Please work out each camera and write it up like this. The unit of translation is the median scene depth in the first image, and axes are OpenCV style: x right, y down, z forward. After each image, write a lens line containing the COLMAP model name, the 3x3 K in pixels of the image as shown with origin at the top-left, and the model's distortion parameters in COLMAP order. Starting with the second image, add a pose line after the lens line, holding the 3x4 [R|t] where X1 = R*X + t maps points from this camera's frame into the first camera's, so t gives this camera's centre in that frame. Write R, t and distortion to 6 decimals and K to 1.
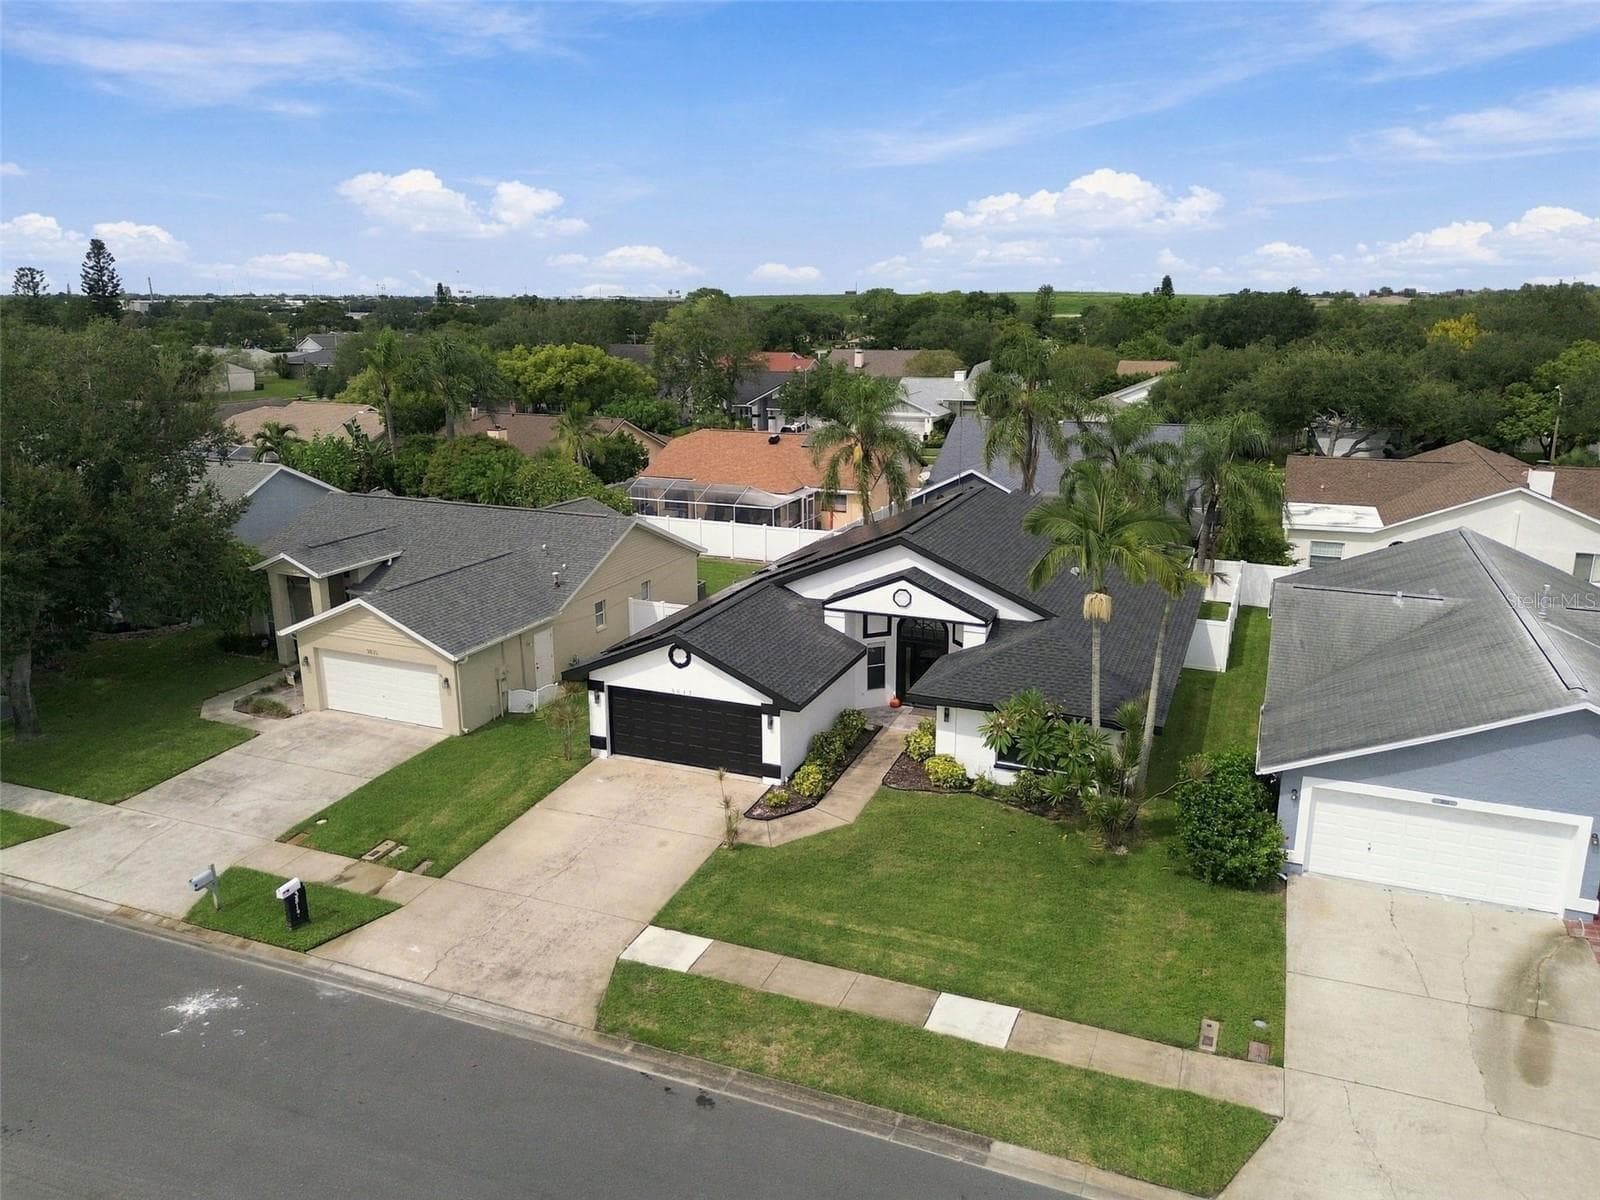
lens RADIAL K [[1125.4, 0, 803.3], [0, 1125.4, 596.4], [0, 0, 1]] dist [0.056584, -0.044855]
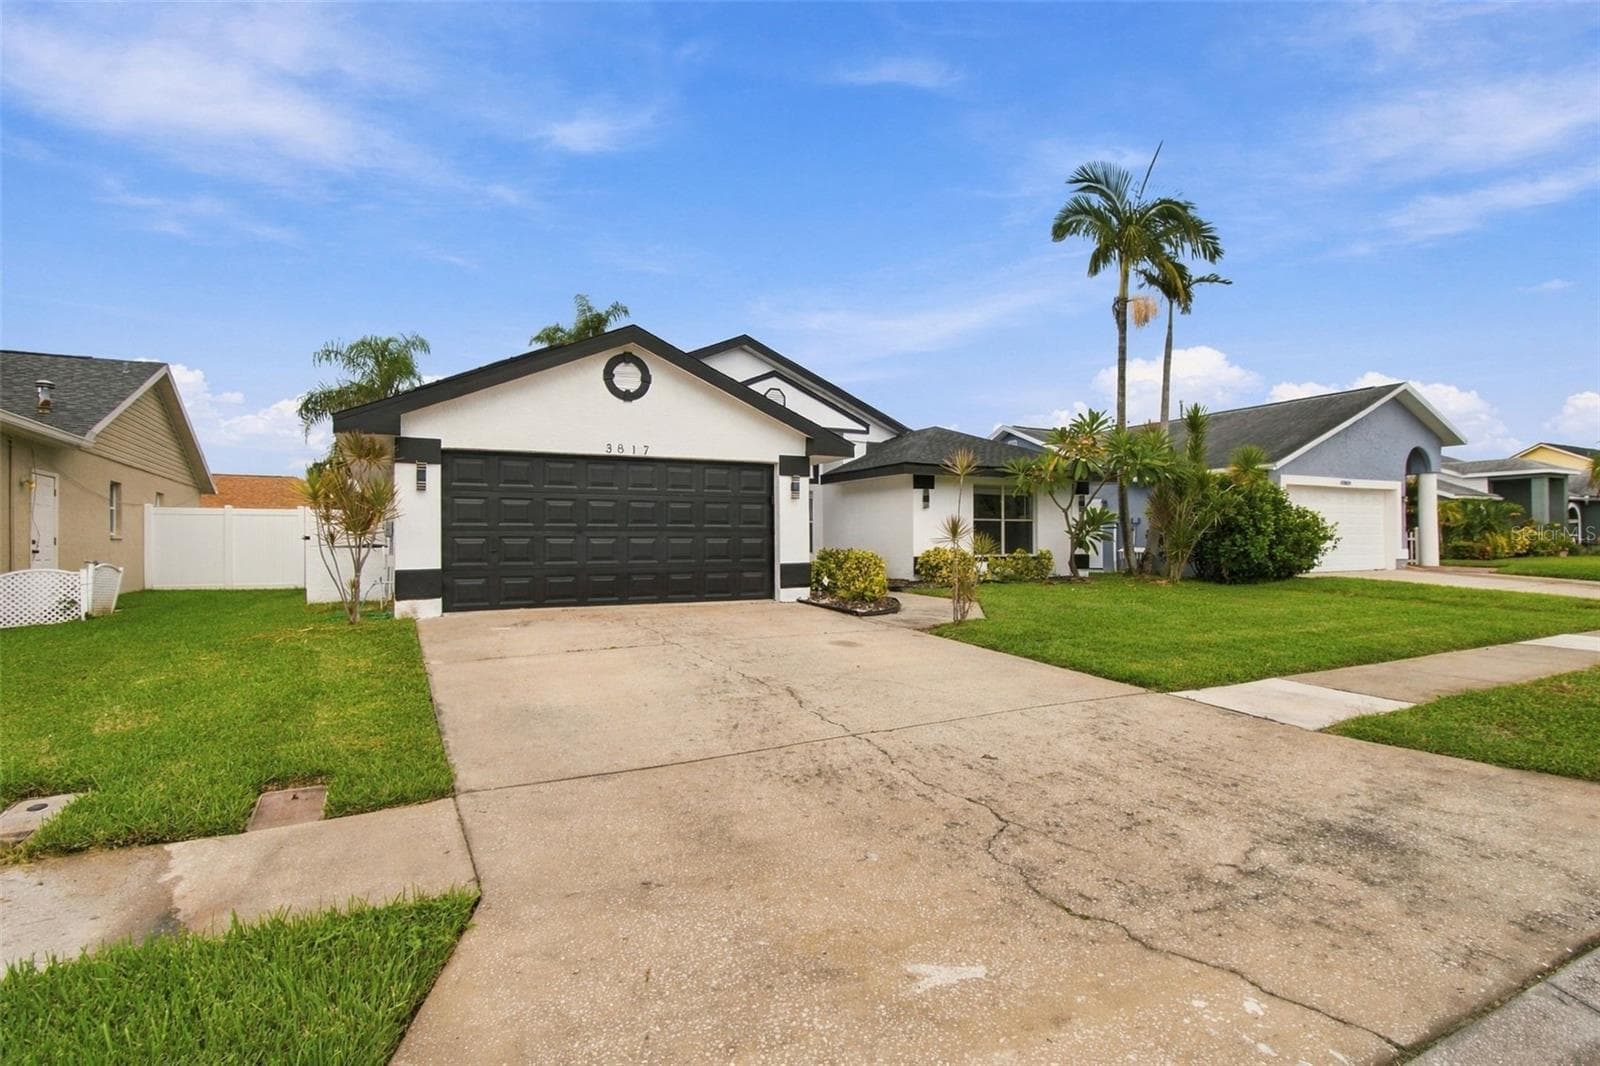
lens RADIAL K [[796.1, 0, 805.3], [0, 796.1, 529.1], [0, 0, 1]] dist [-0.009360, 0.006134]
pose [[0.638266, 0.014805, 0.769673, -0.352585], [0.201058, 0.961906, -0.185234, 0.213857], [-0.743096, 0.272978, 0.610976, 0.744020]]
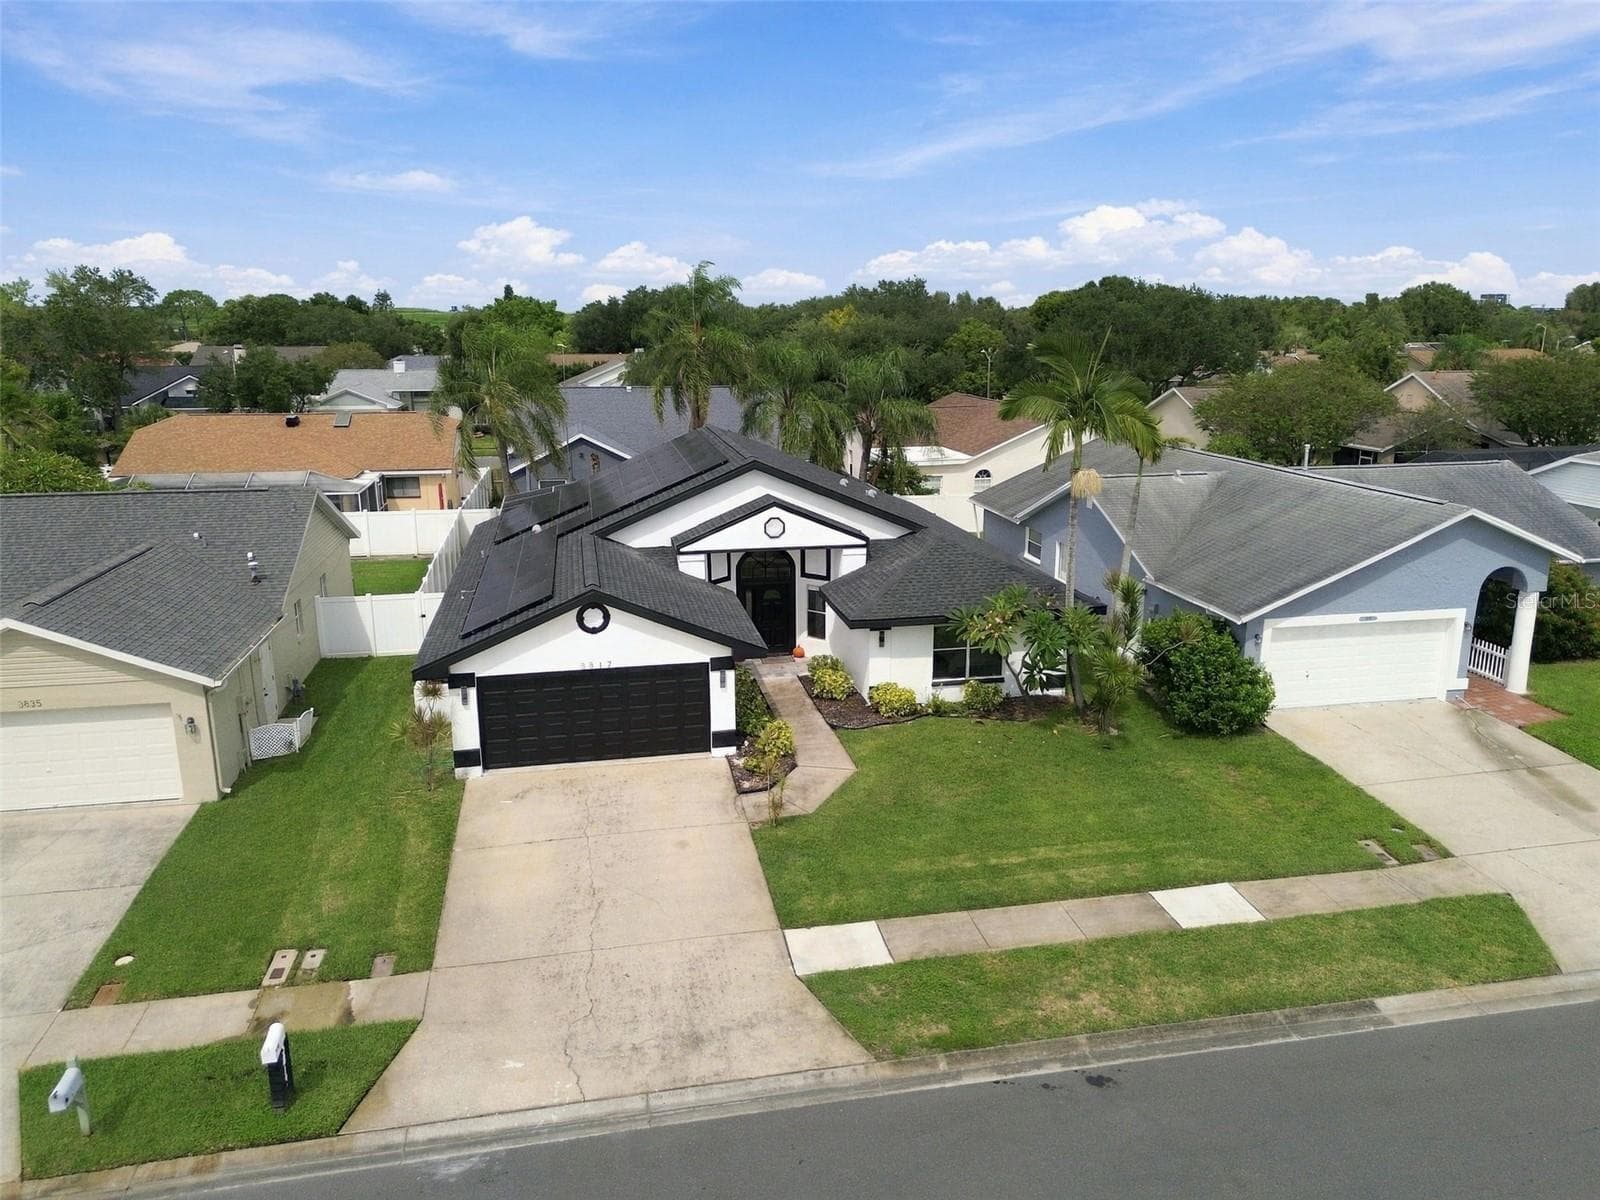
lens RADIAL K [[1125.4, 0, 793.4], [0, 1125.4, 602.0], [0, 0, 1]] dist [0.056584, -0.044855]
pose [[0.834261, -0.133577, 0.534945, -0.417330], [0.141020, 0.989633, 0.027190, 0.041760], [-0.533031, 0.052755, 0.844449, 0.278325]]
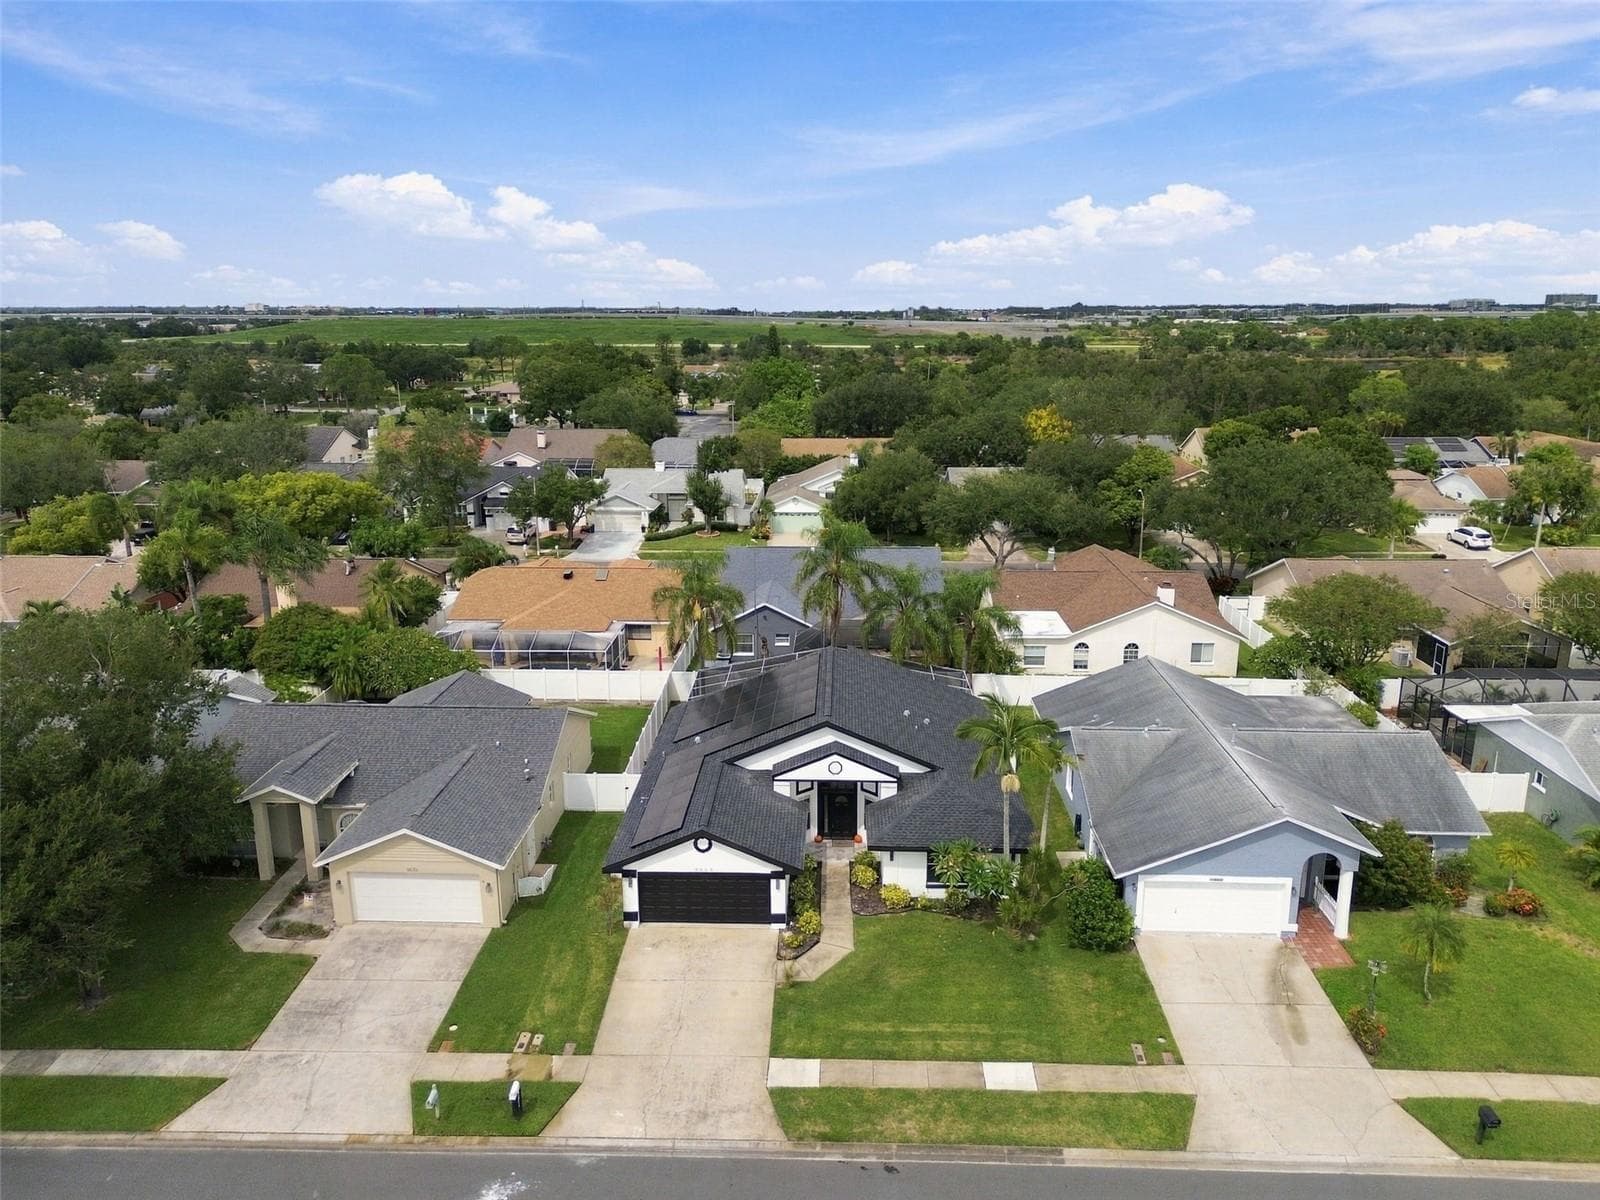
lens RADIAL K [[1125.4, 0, 793.3], [0, 1125.4, 593.1], [0, 0, 1]] dist [0.056584, -0.044855]
pose [[0.939518, -0.086463, 0.331406, -0.435986], [0.090624, 0.995881, 0.002907, -0.242291], [-0.330292, 0.027302, 0.943484, -0.309477]]
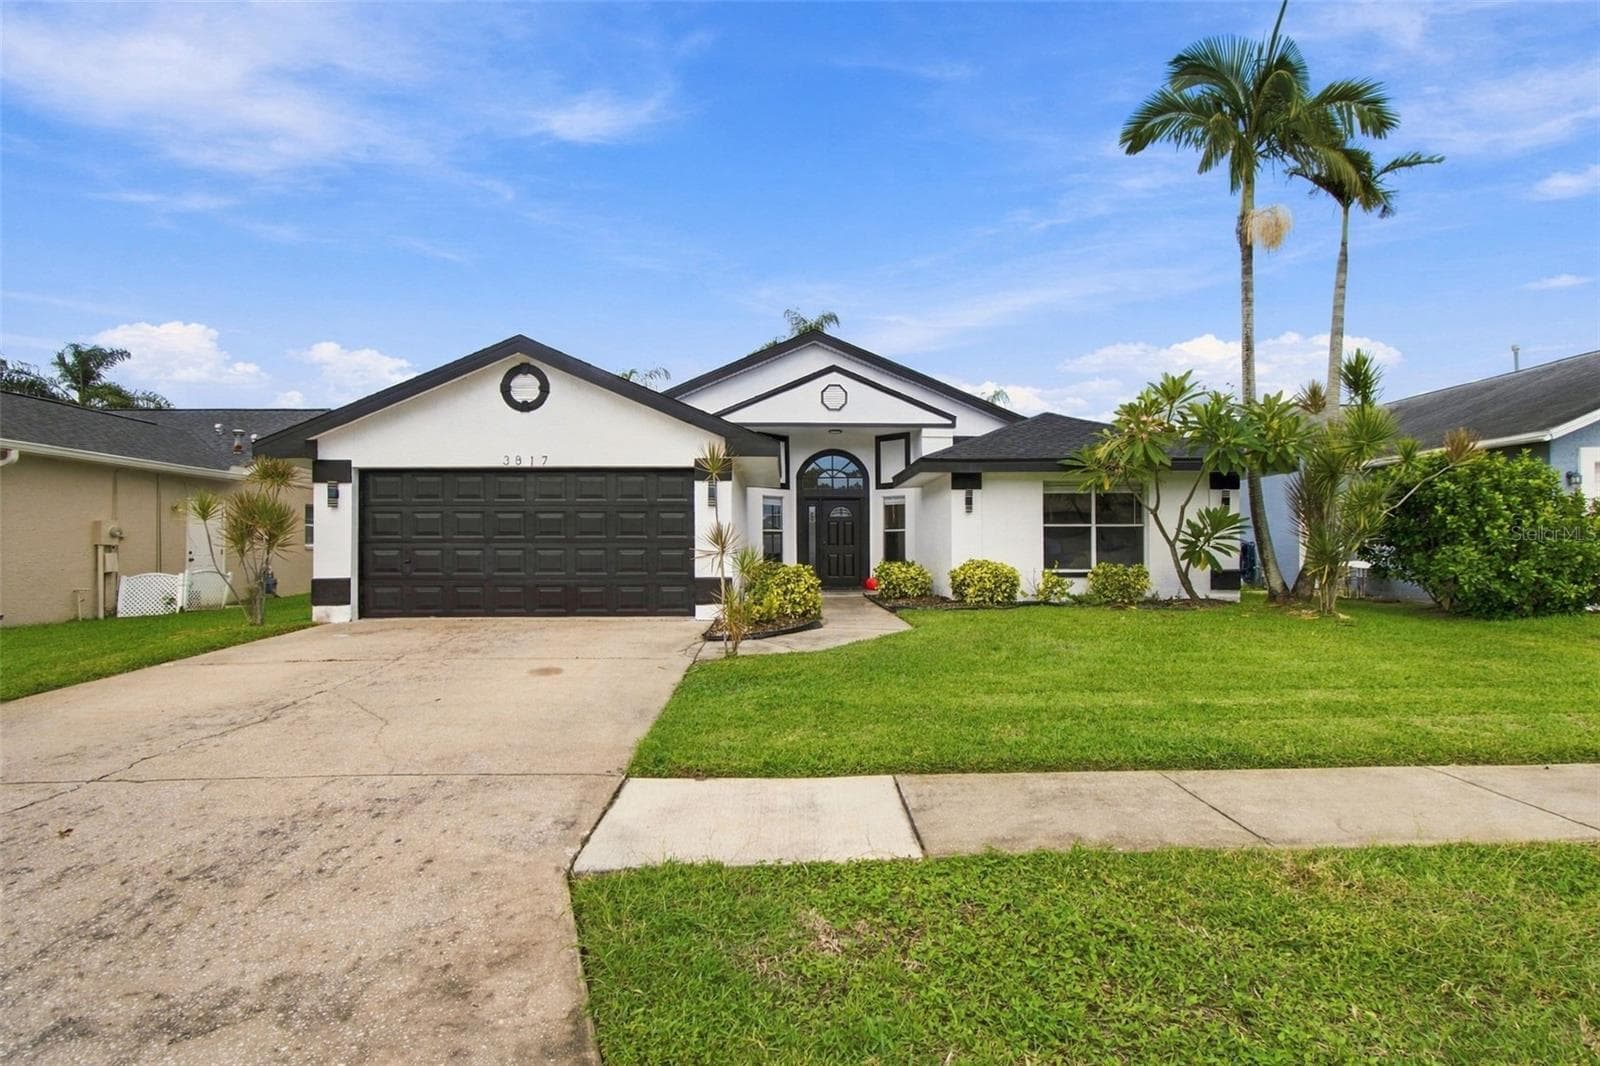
lens RADIAL K [[796.1, 0, 809.8], [0, 796.1, 543.2], [0, 0, 1]] dist [-0.009360, 0.006134]
pose [[0.911765, 0.006334, 0.410663, -0.143936], [0.105310, 0.962848, -0.248665, 0.235908], [-0.396981, 0.269971, 0.877224, 0.653712]]
